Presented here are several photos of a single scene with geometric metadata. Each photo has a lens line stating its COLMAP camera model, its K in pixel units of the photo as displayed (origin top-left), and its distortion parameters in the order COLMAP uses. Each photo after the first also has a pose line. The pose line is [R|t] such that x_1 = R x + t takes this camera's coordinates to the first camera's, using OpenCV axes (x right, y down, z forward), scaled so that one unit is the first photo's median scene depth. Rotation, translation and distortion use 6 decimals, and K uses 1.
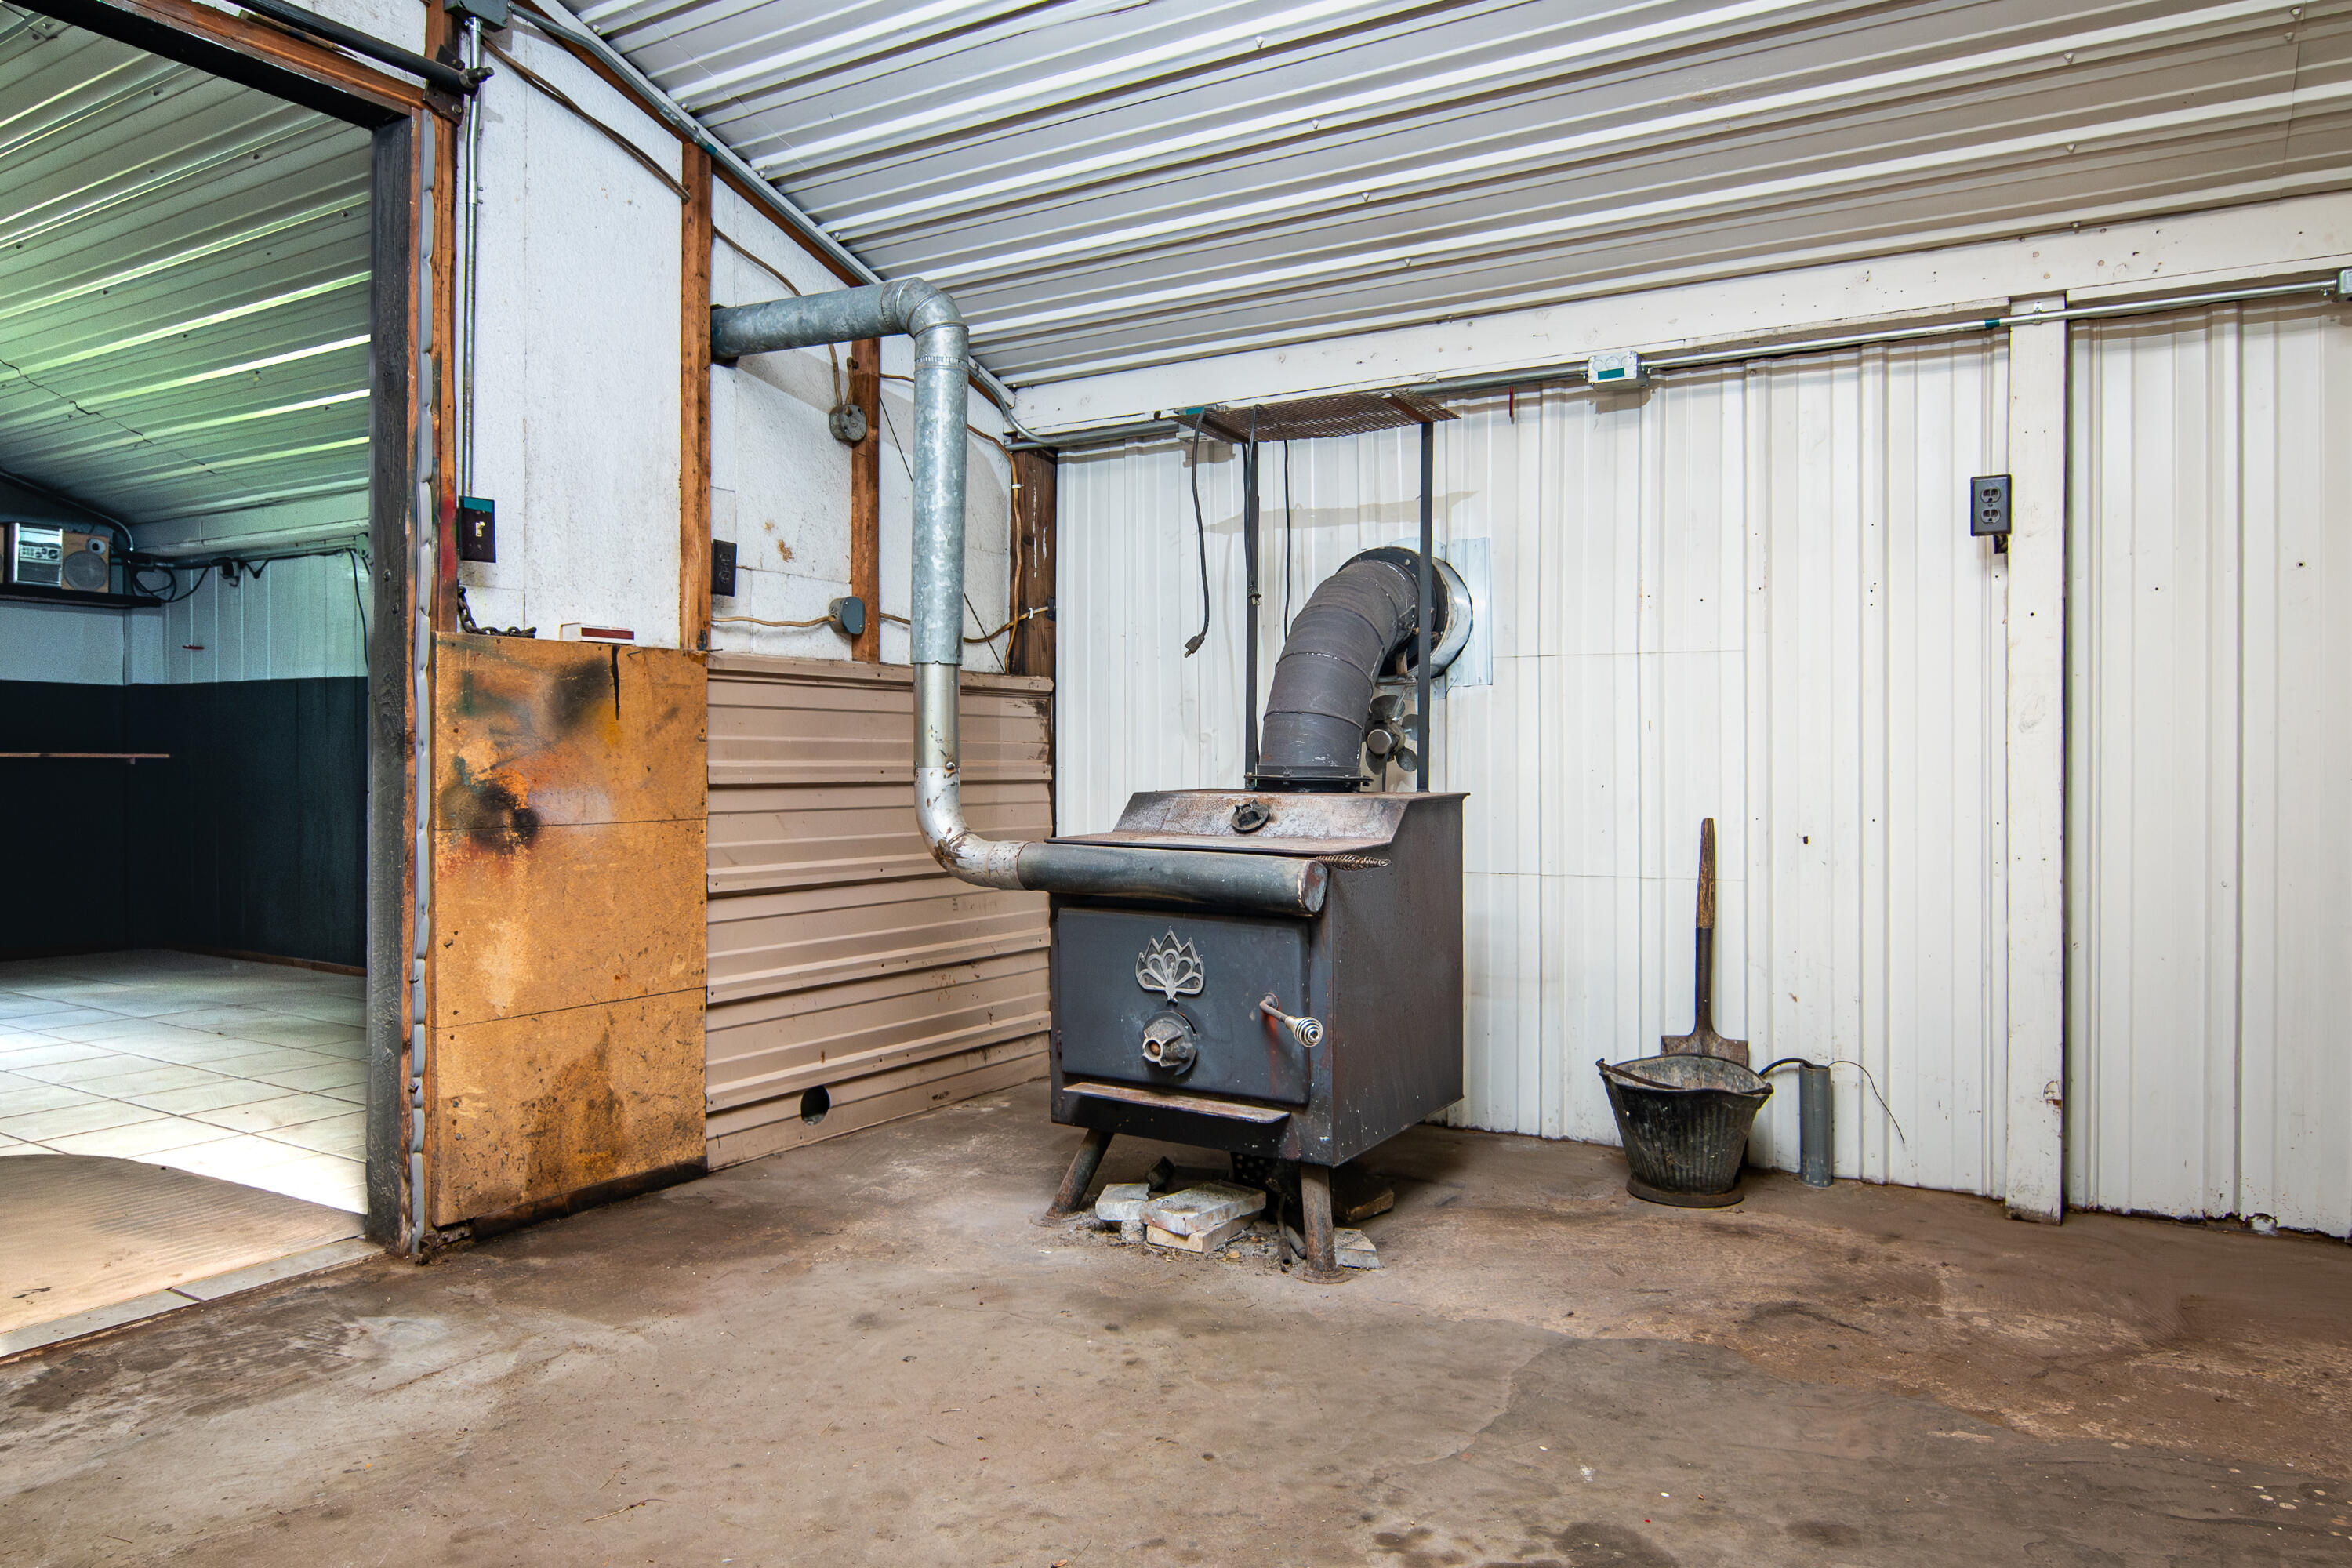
lens RADIAL K [[1528.0, 0, 1178.6], [0, 1528.0, 766.5], [0, 0, 1]] dist [-0.004913, -0.004194]
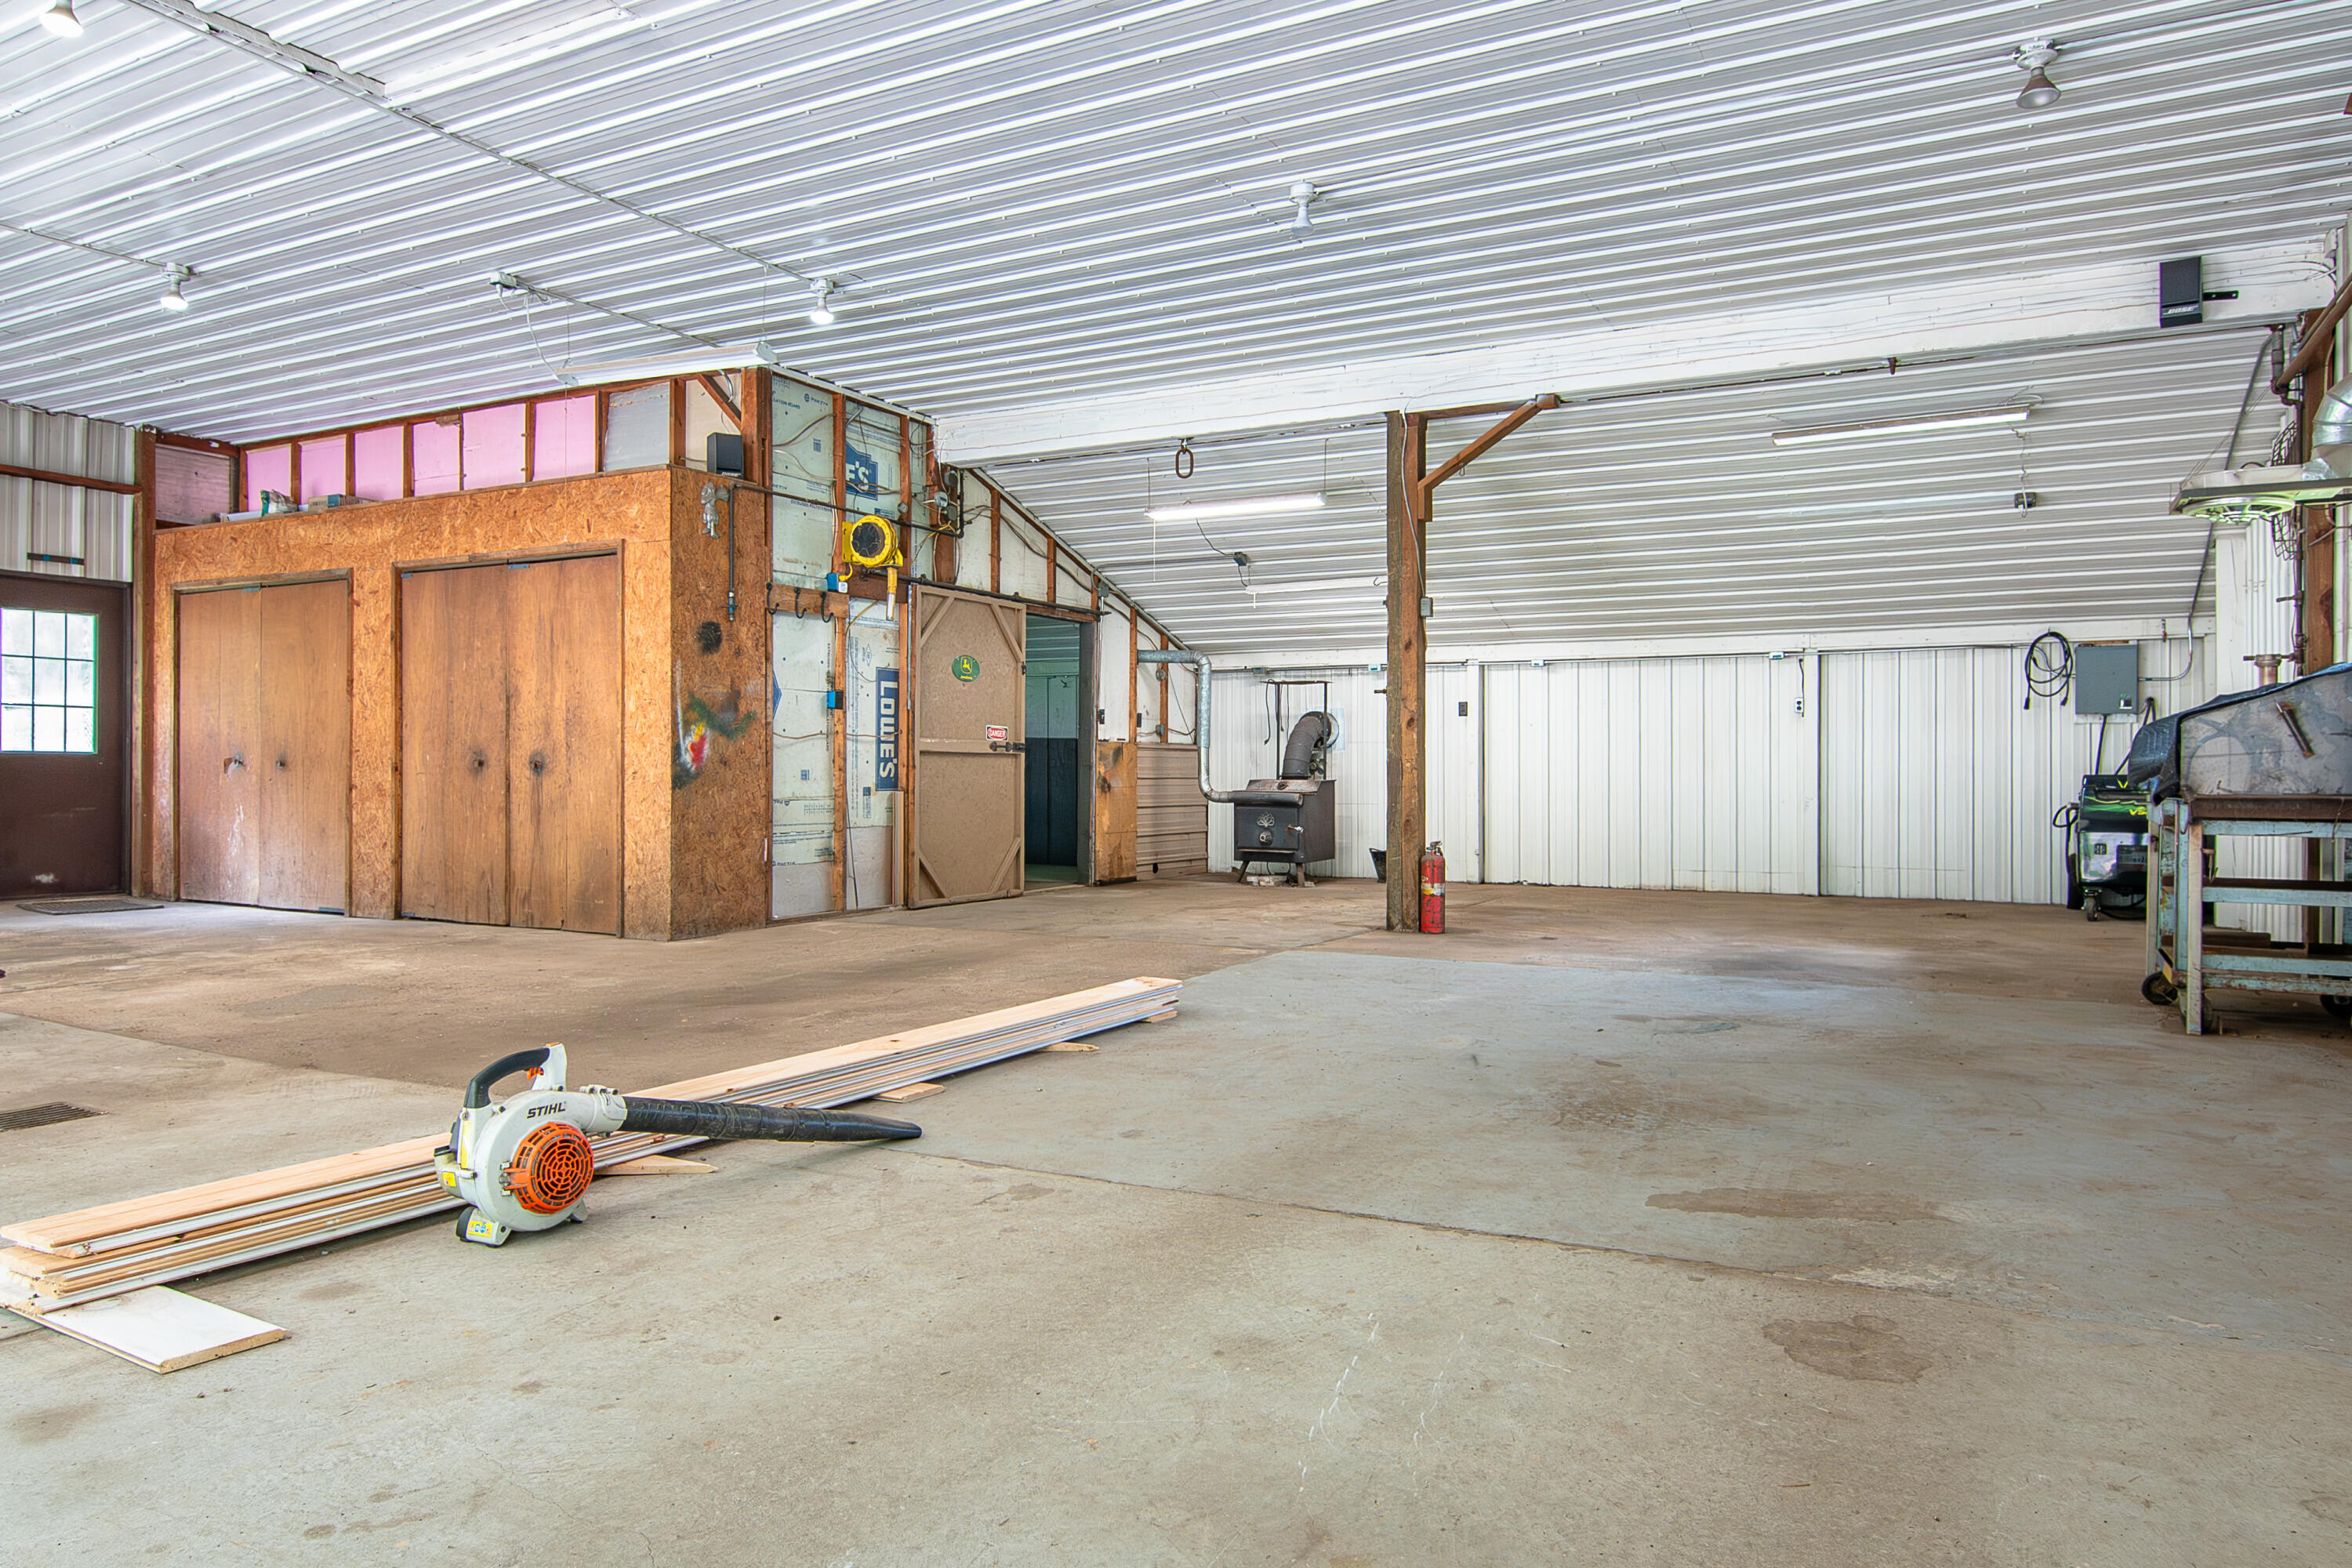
lens RADIAL K [[1528.0, 0, 1172.4], [0, 1528.0, 774.6], [0, 0, 1]] dist [-0.004913, -0.004194]
pose [[0.998019, -0.001099, 0.062910, -0.455627], [0.001417, 0.999987, -0.004999, 0.023074], [-0.062904, 0.005078, 0.998007, -2.759050]]
